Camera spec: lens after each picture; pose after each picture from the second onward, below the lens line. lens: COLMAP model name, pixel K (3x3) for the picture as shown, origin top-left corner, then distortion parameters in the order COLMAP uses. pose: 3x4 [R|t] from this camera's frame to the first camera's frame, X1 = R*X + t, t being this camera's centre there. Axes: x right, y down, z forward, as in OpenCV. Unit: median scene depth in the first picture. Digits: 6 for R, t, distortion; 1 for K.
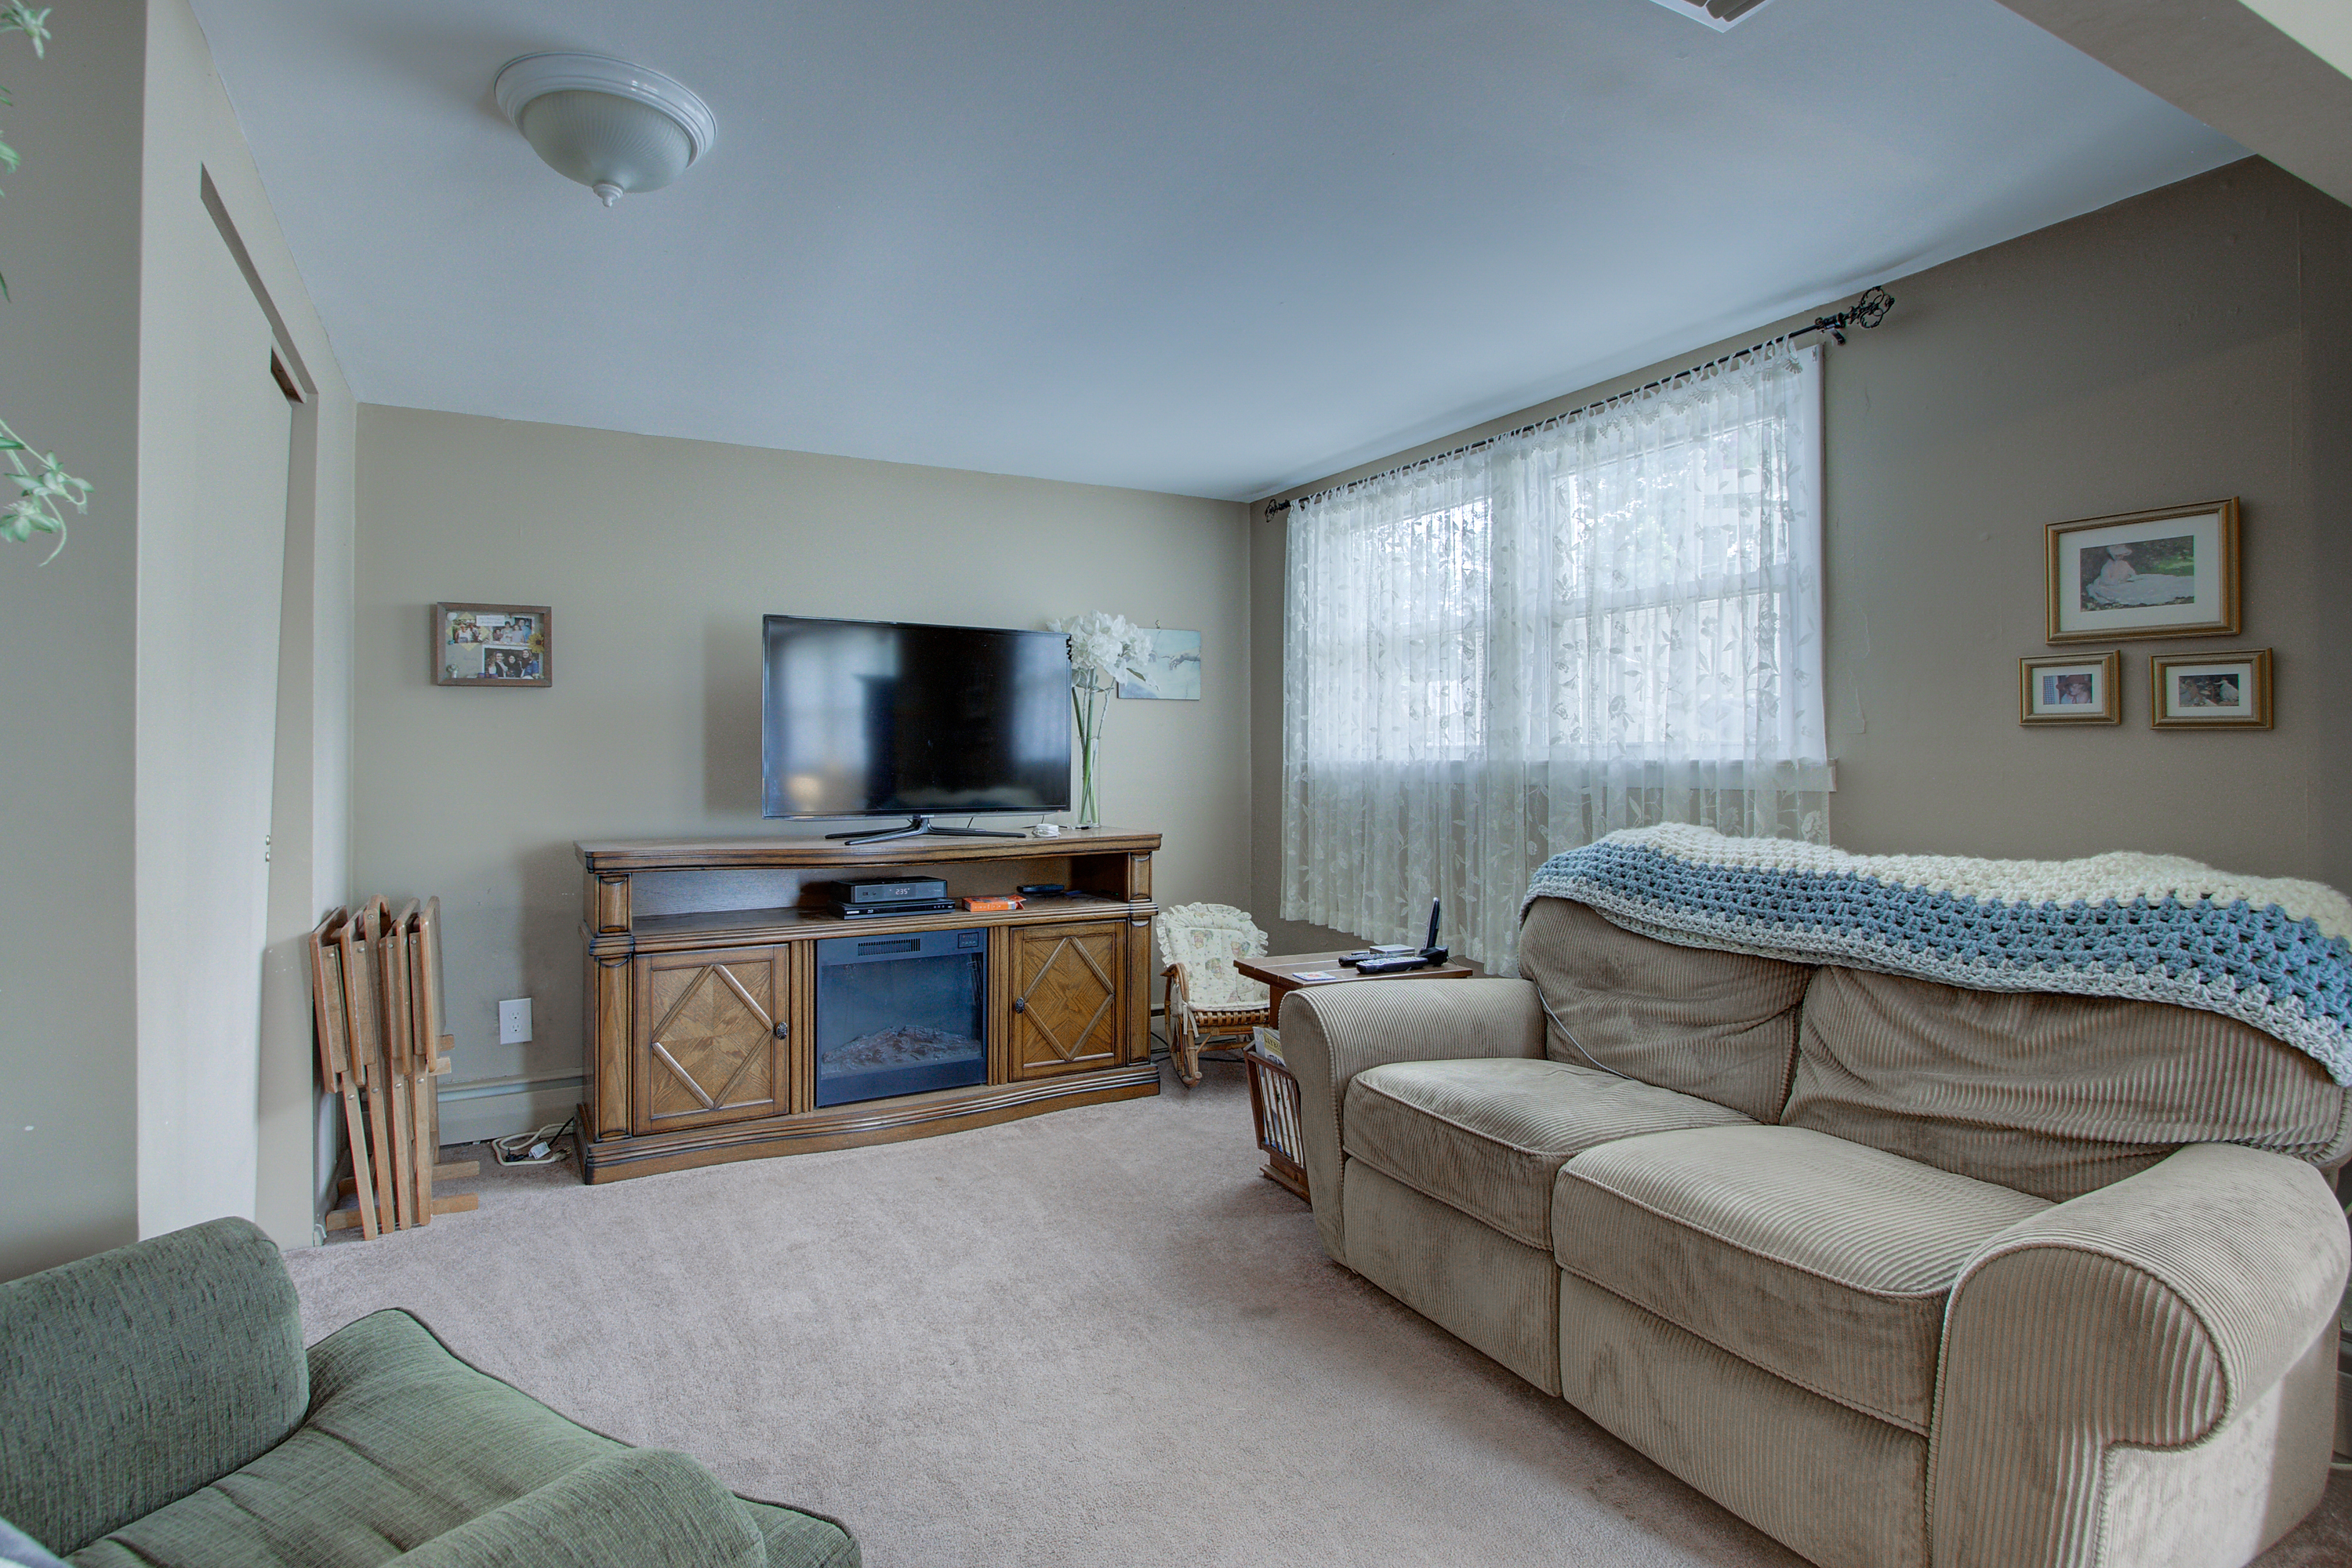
lens RADIAL K [[1166.9, 0, 1164.7], [0, 1166.9, 758.4], [0, 0, 1]] dist [-0.003599, -0.000370]
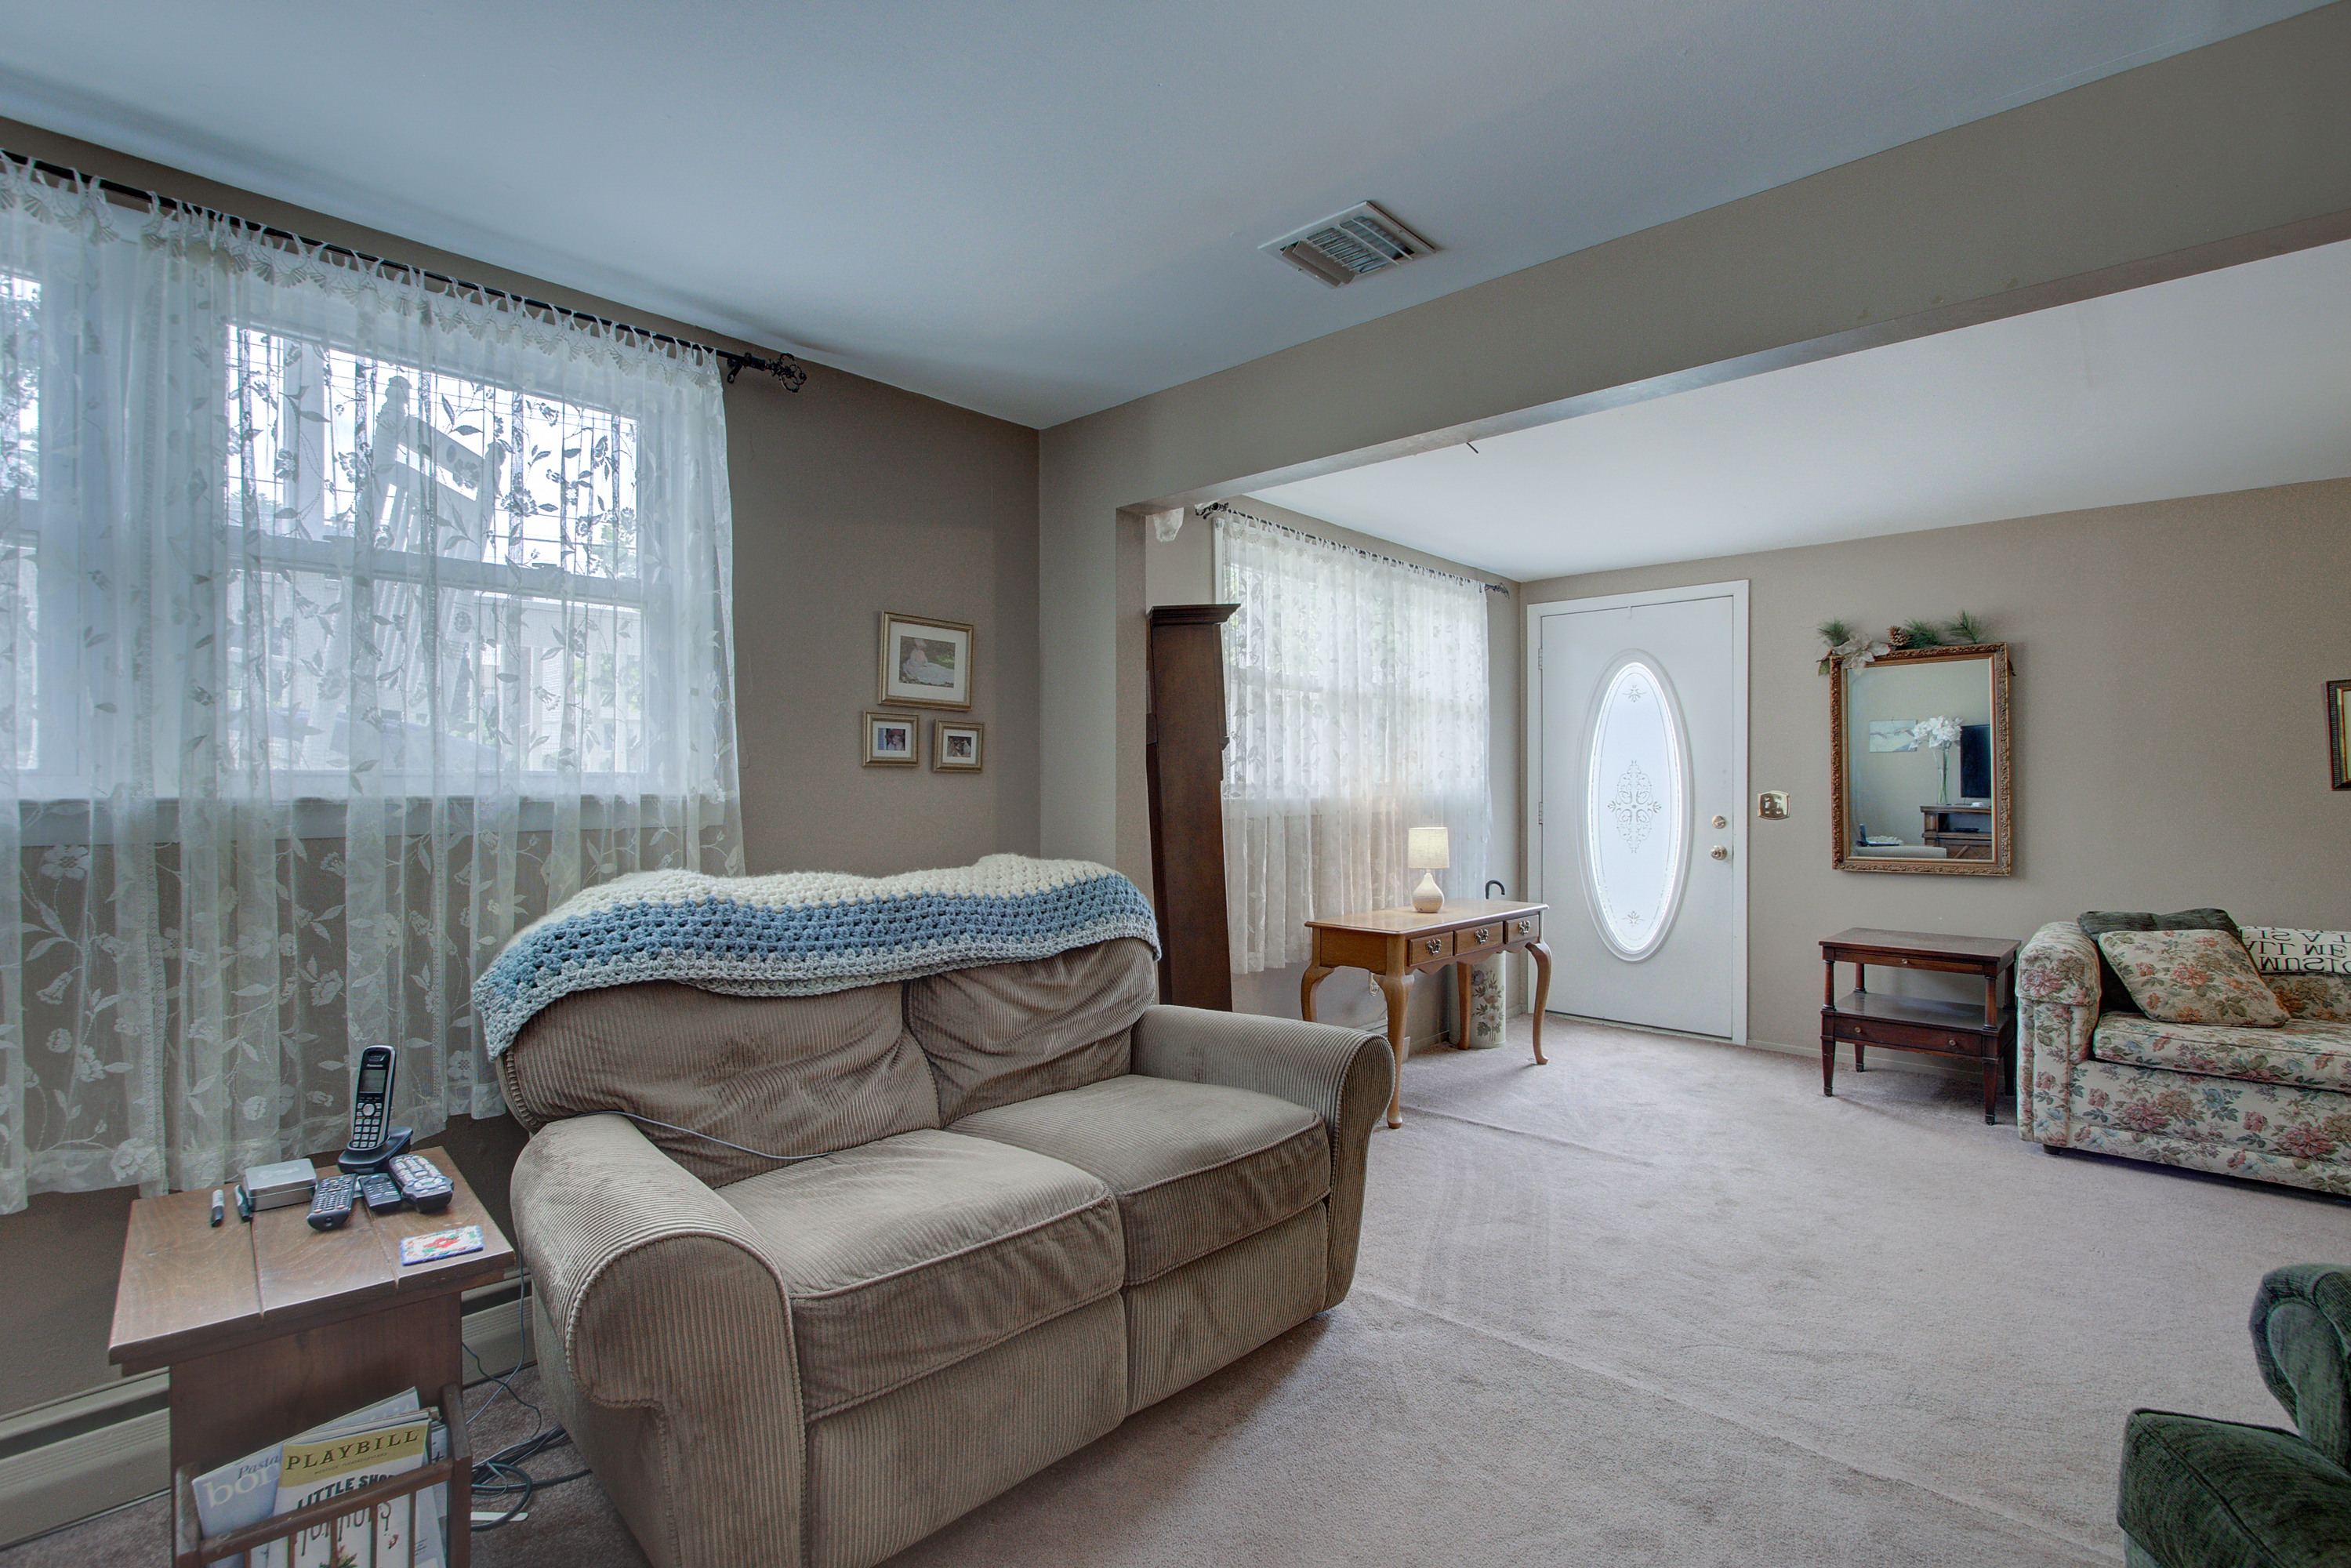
lens RADIAL K [[1075.8, 0, 1167.2], [0, 1075.8, 785.9], [0, 0, 1]] dist [-0.016613, -0.000513]
pose [[-0.300687, 0.003670, 0.953716, -0.406650], [0.001401, 0.999993, -0.003406, -0.001421], [-0.953722, 0.000312, -0.300690, 0.894385]]
